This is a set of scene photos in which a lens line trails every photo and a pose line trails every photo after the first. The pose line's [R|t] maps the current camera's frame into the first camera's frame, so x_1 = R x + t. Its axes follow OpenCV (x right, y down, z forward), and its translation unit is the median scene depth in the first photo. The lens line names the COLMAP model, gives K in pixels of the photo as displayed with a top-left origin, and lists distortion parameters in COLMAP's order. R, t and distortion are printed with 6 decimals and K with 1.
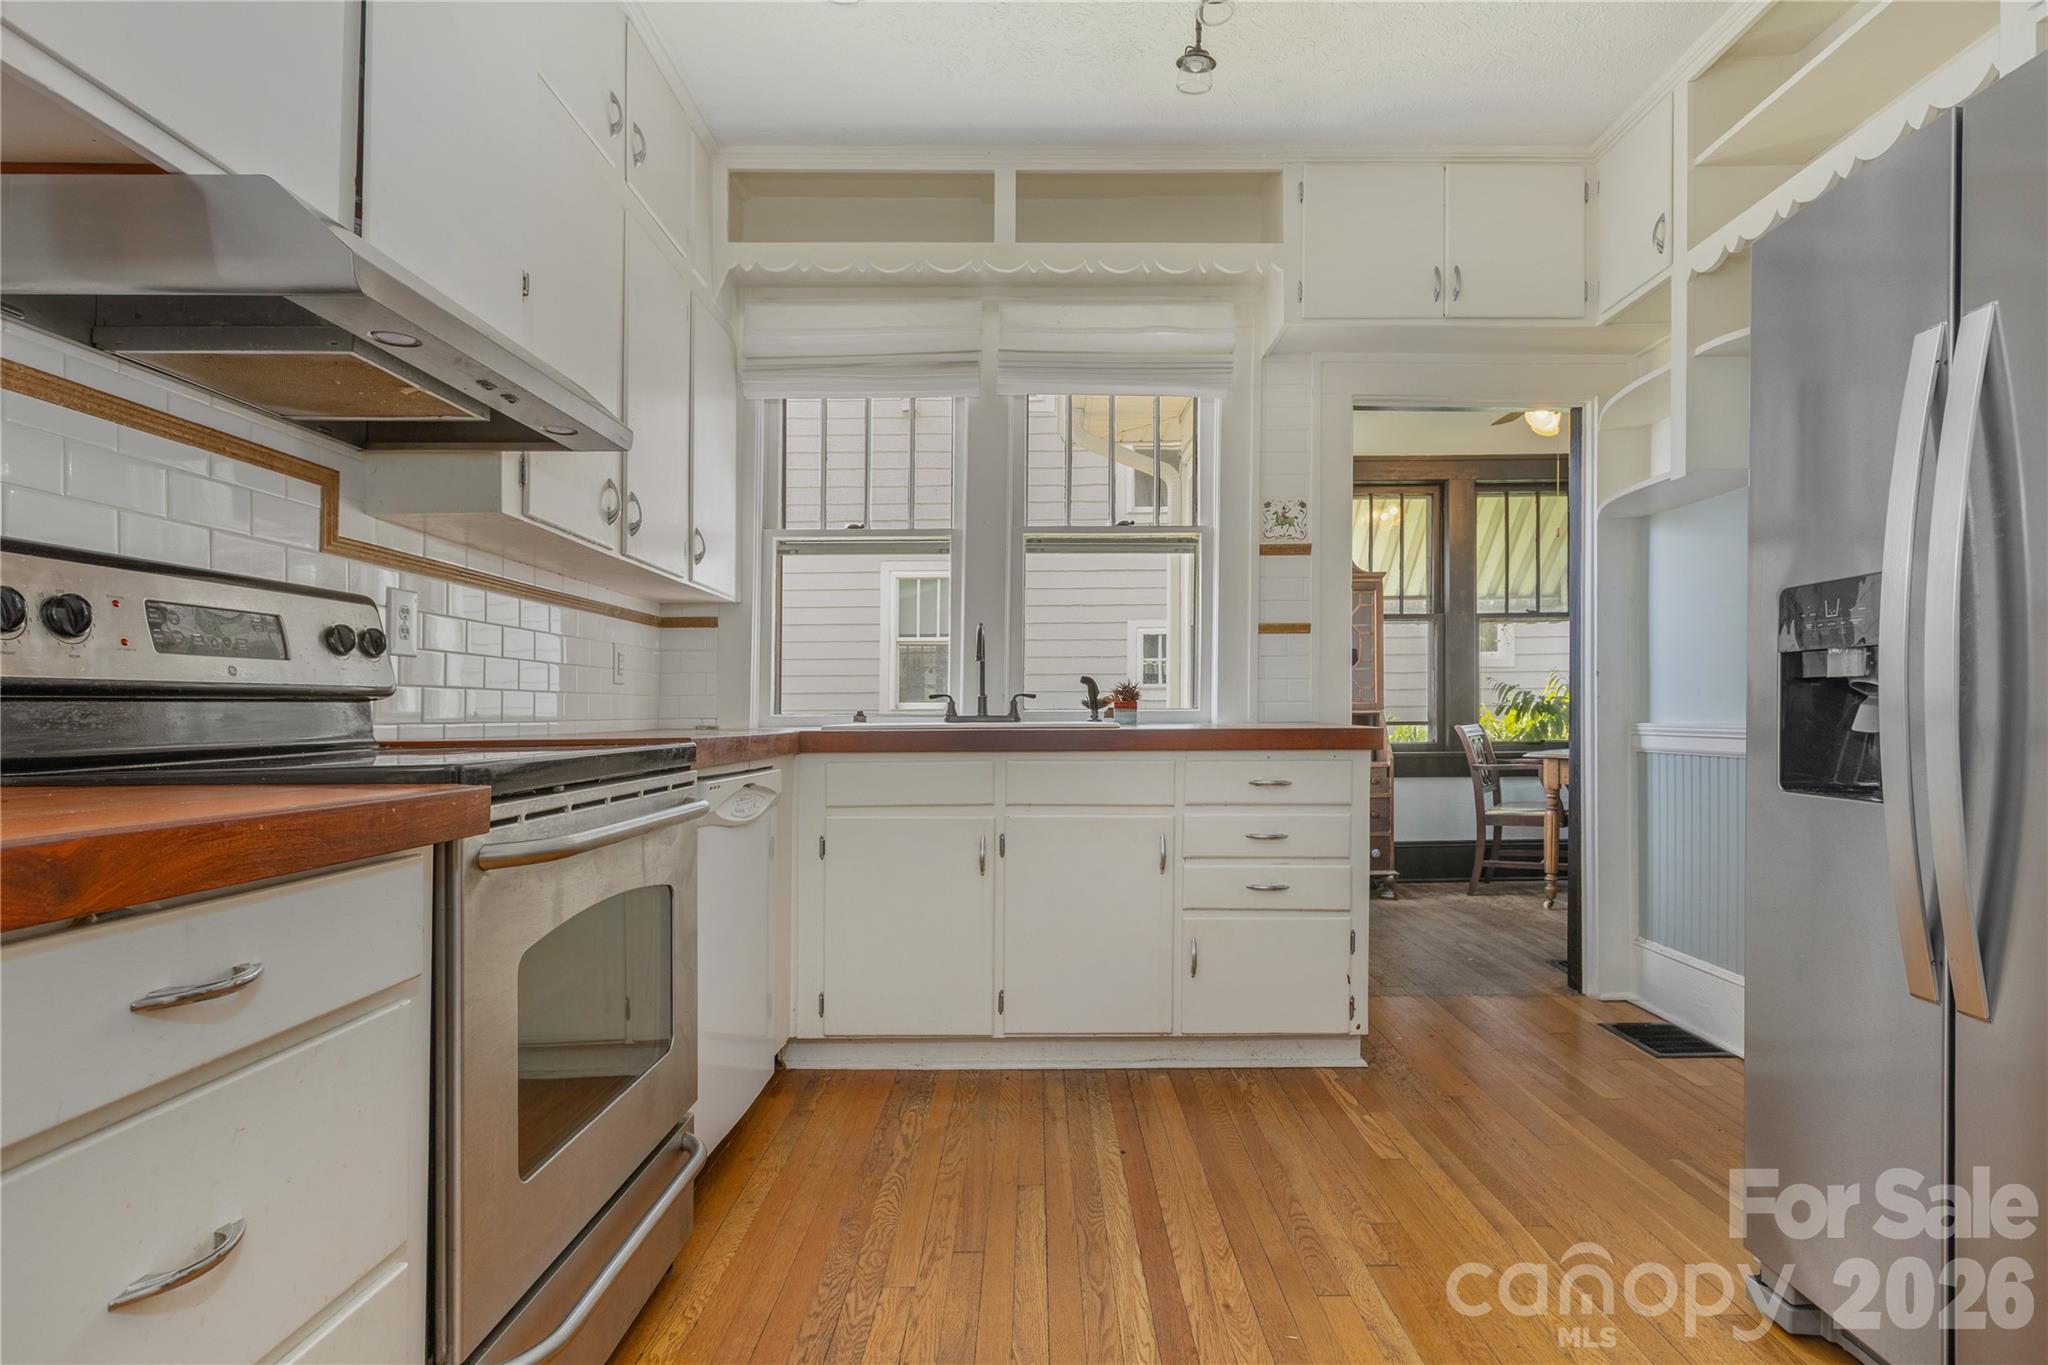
lens RADIAL K [[1126.3, 0, 1026.1], [0, 1126.3, 687.3], [0, 0, 1]] dist [-0.014802, -0.000555]
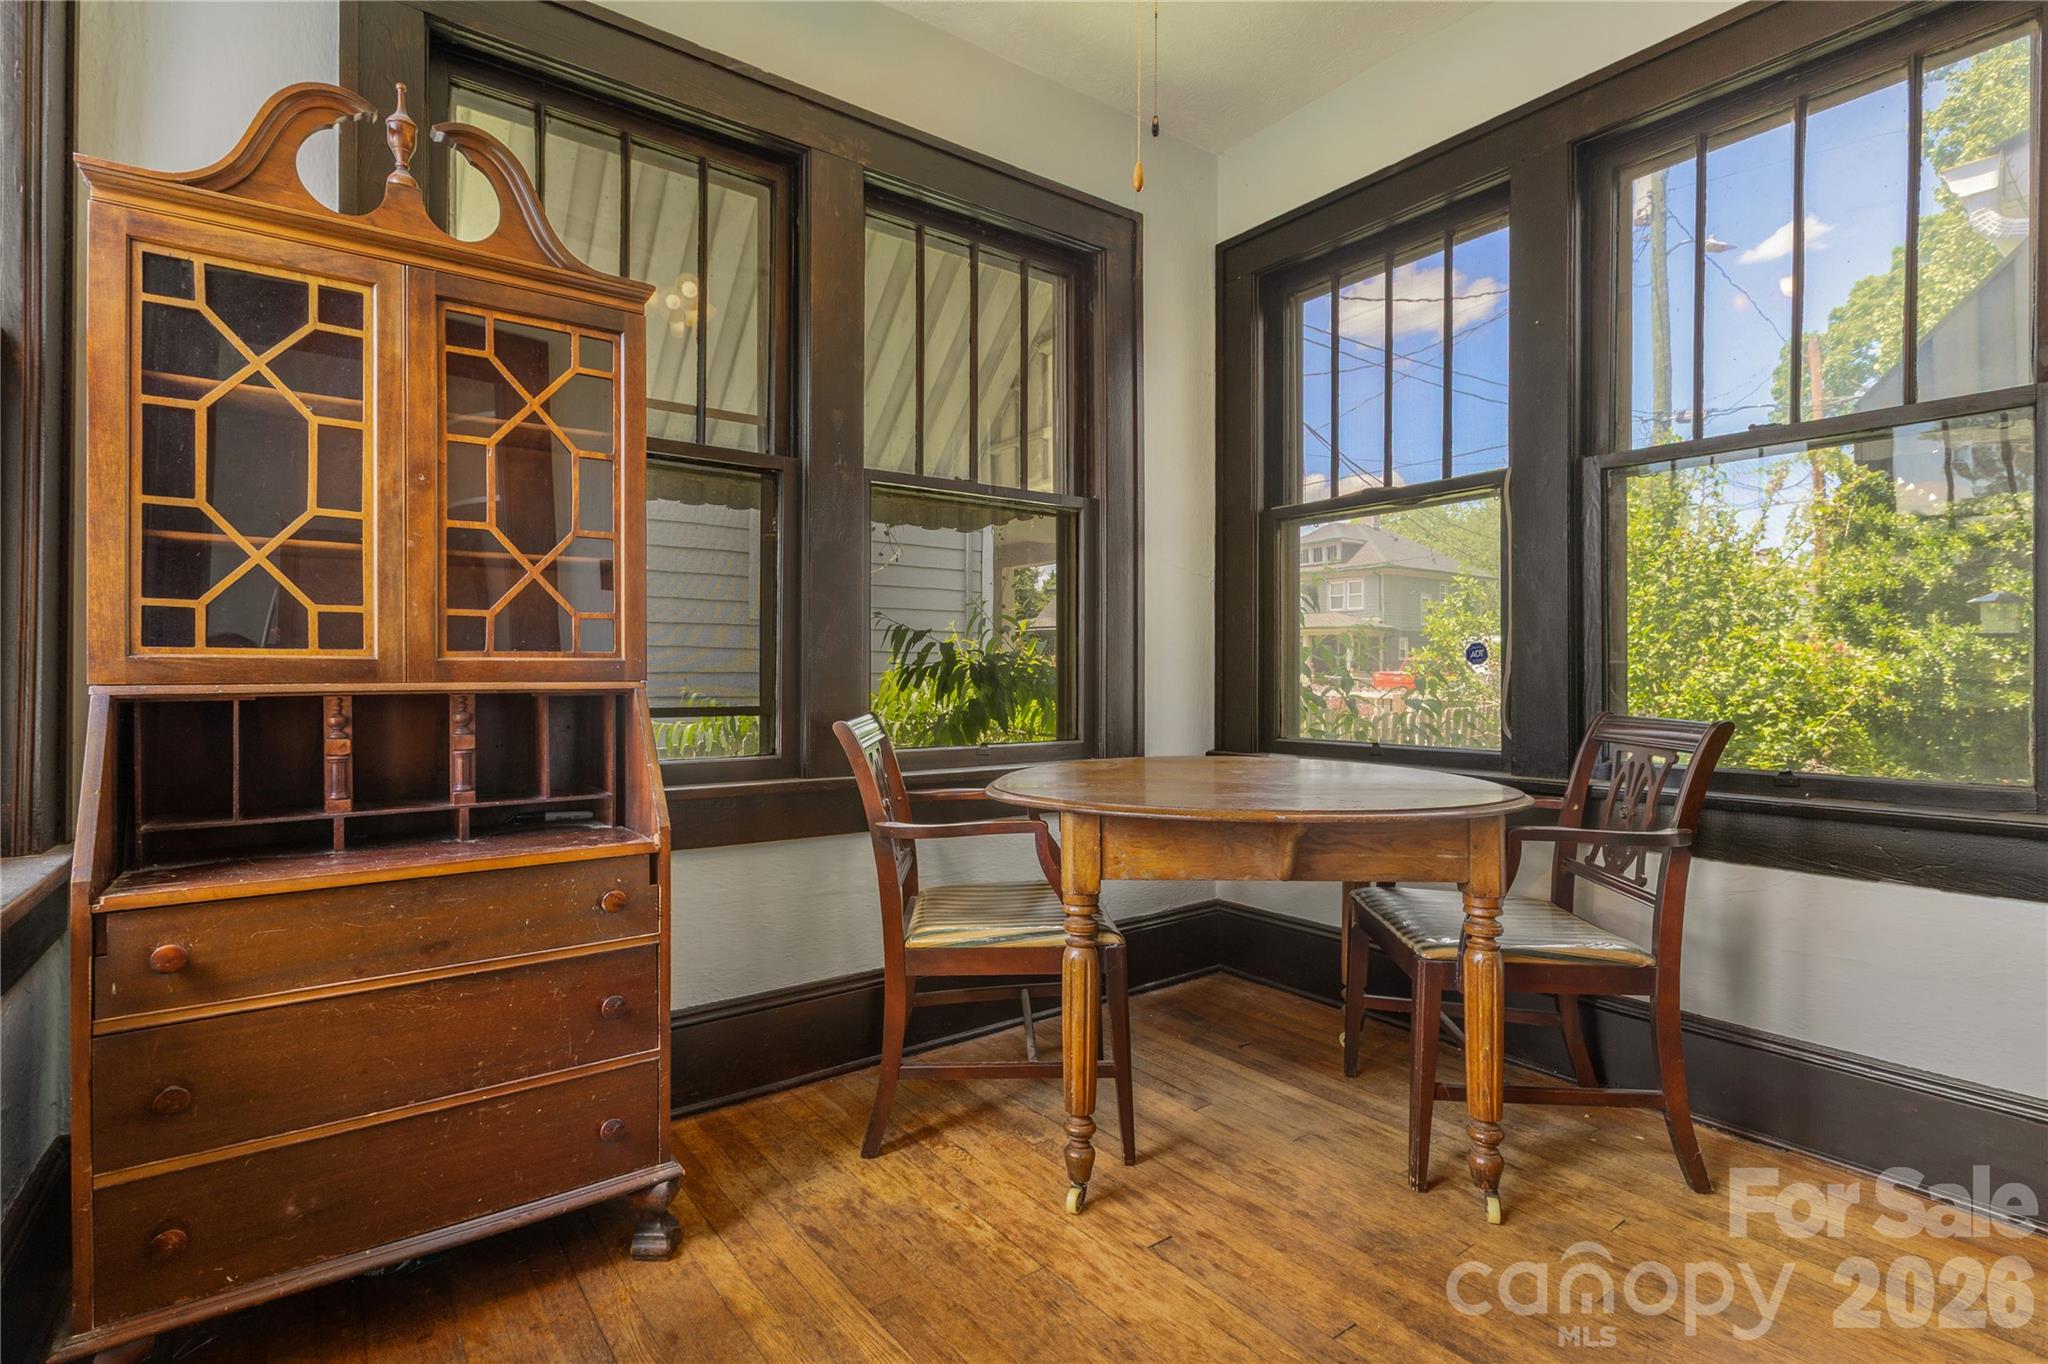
lens RADIAL K [[972.6, 0, 1025.1], [0, 972.6, 676.4], [0, 0, 1]] dist [0.000205, 0.000171]
pose [[0.801100, -0.000316, 0.598530, 0.214510], [-0.008182, 0.999901, 0.011480, 0.013892], [-0.598474, -0.014094, 0.801018, 0.637876]]
